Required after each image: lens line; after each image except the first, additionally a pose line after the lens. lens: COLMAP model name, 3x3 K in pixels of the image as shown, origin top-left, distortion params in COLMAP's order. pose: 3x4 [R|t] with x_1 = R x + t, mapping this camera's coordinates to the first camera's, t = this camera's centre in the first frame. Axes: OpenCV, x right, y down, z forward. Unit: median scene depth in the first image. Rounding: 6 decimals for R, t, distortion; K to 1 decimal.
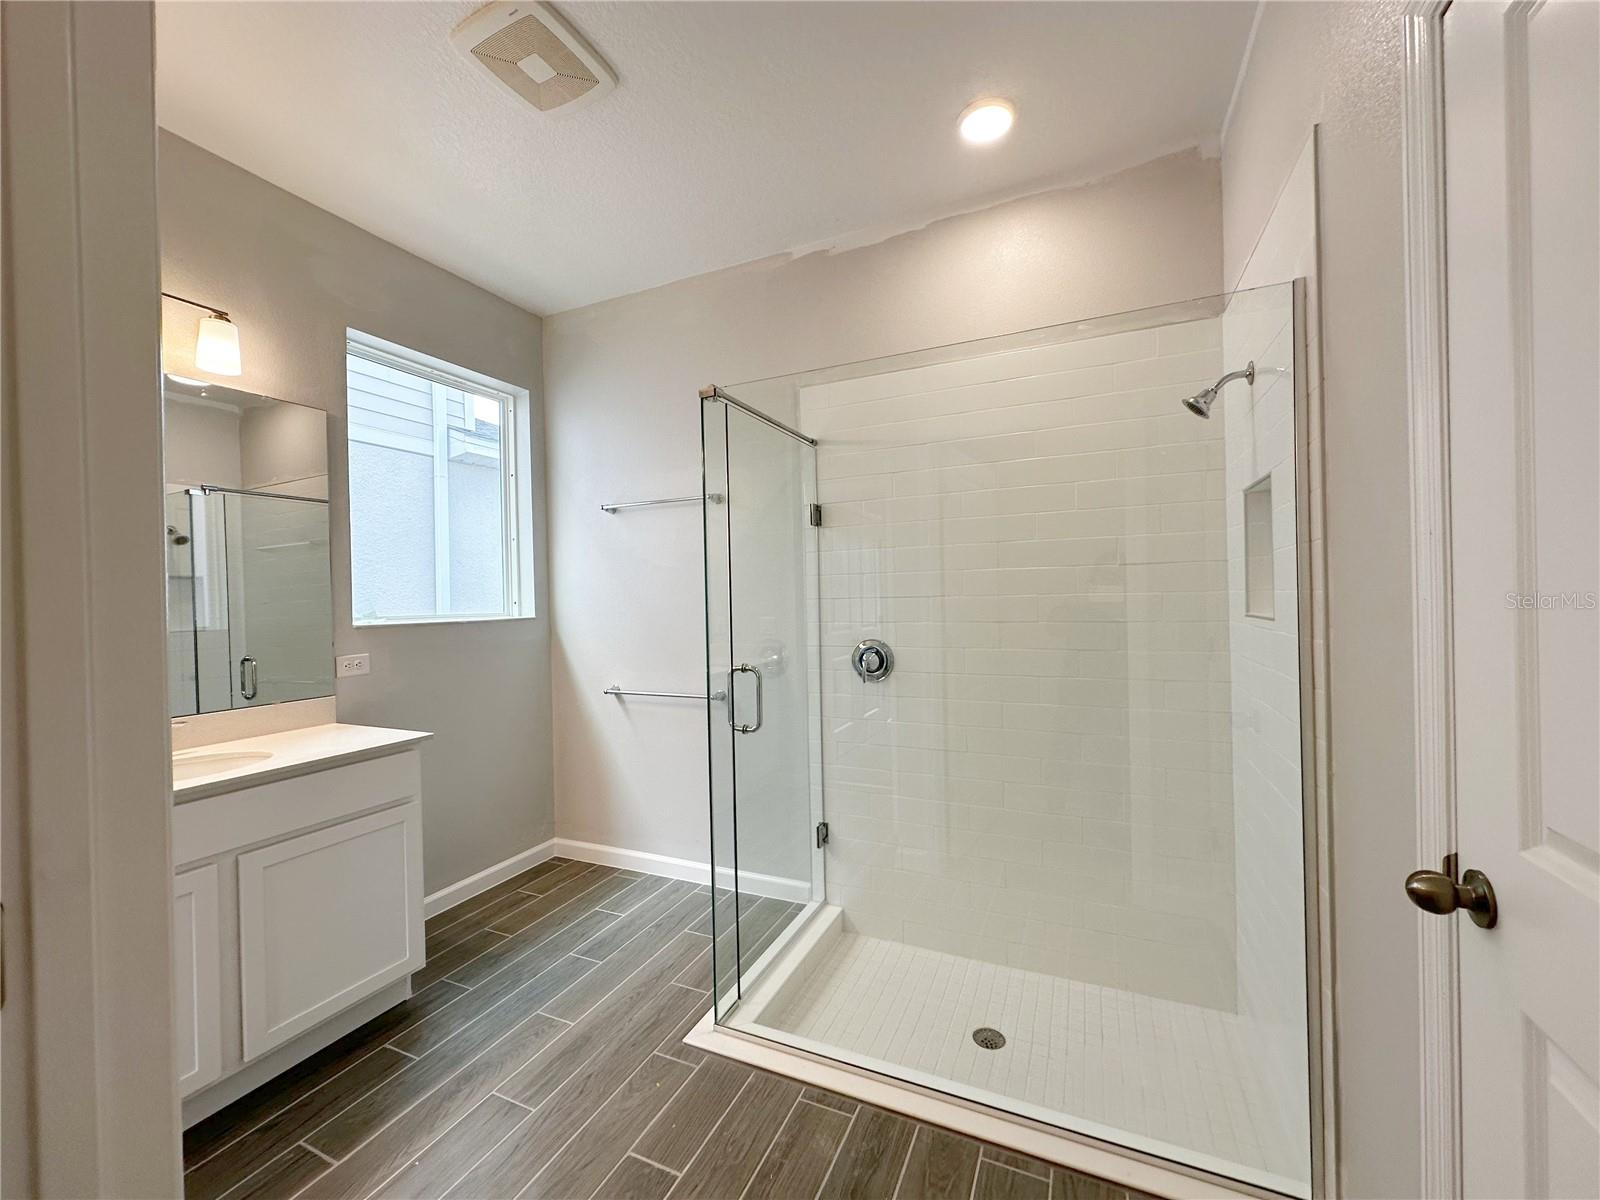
lens RADIAL K [[635.1, 0, 800.0], [0, 635.1, 600.0], [0, 0, 1]] dist [-0.001082, -0.000118]
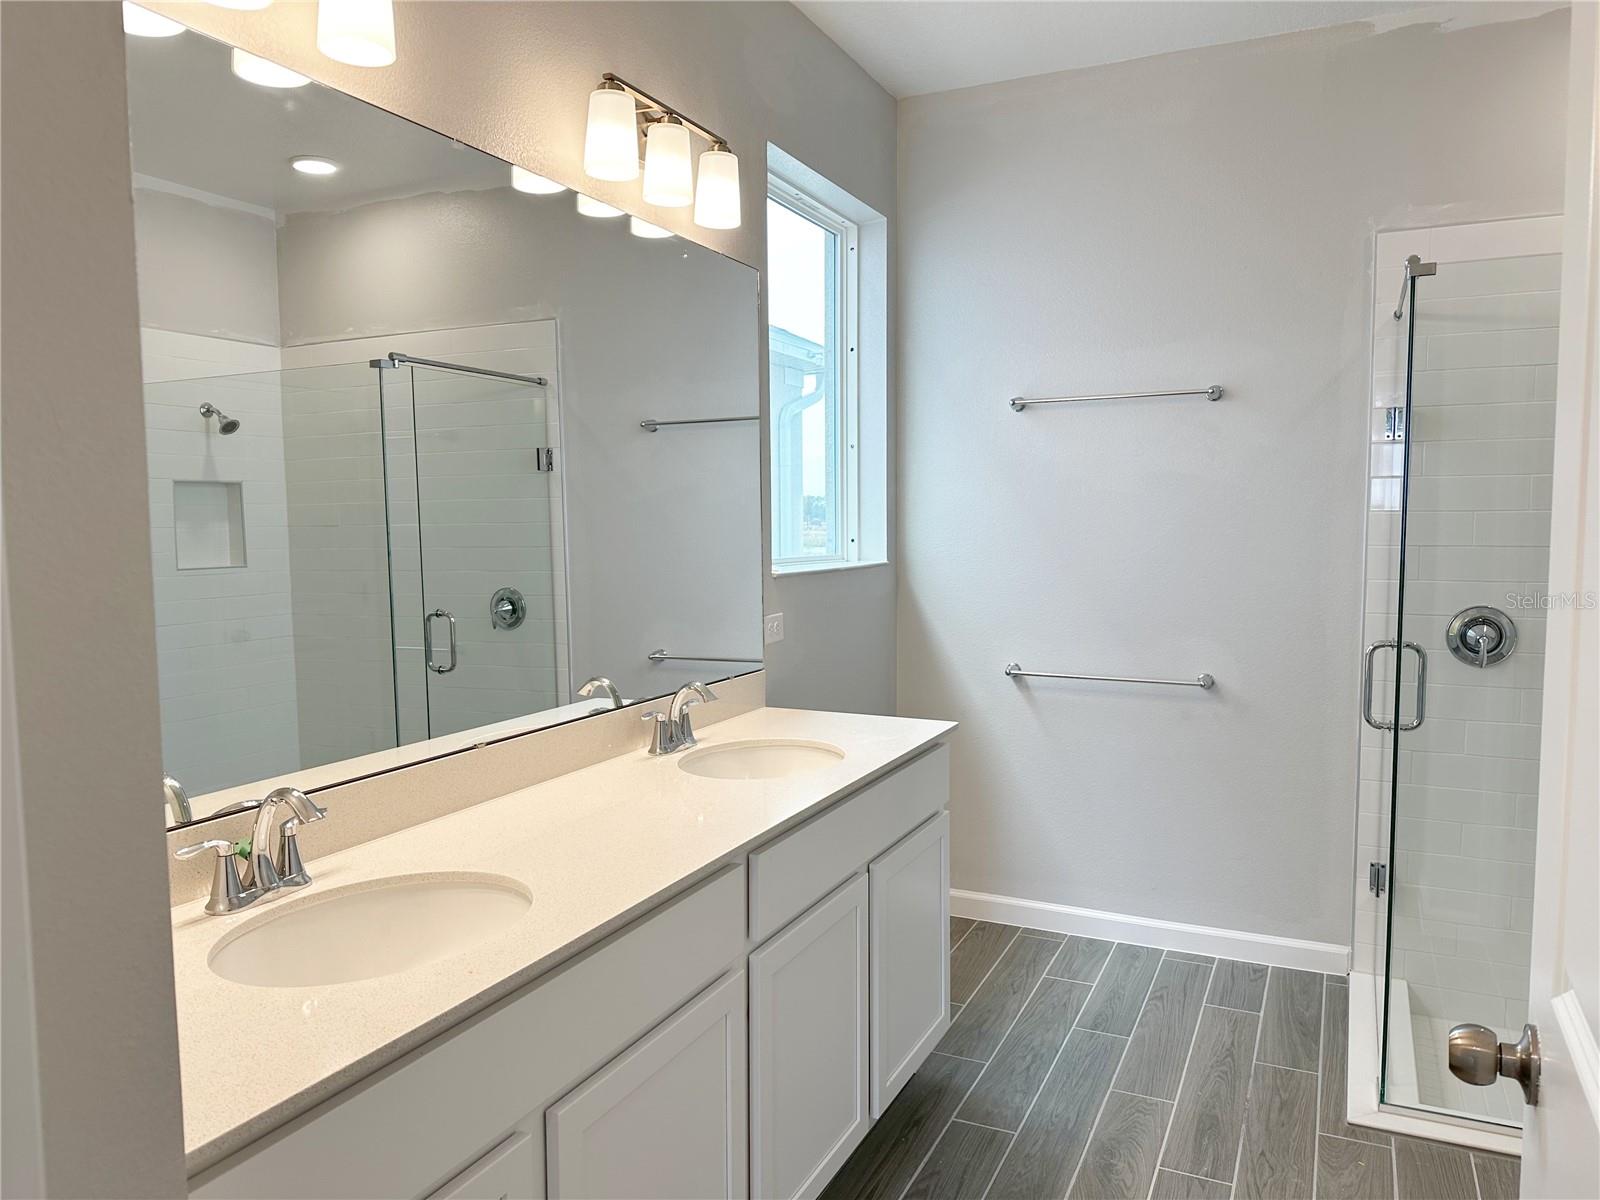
lens RADIAL K [[1153.2, 0, 743.8], [0, 1153.2, 601.0], [0, 0, 1]] dist [0.047017, -0.060379]
pose [[0.999813, 0.017955, -0.007186, -0.665366], [-0.017367, 0.997037, 0.074935, -0.023630], [0.008510, -0.074797, 0.997162, -0.271708]]
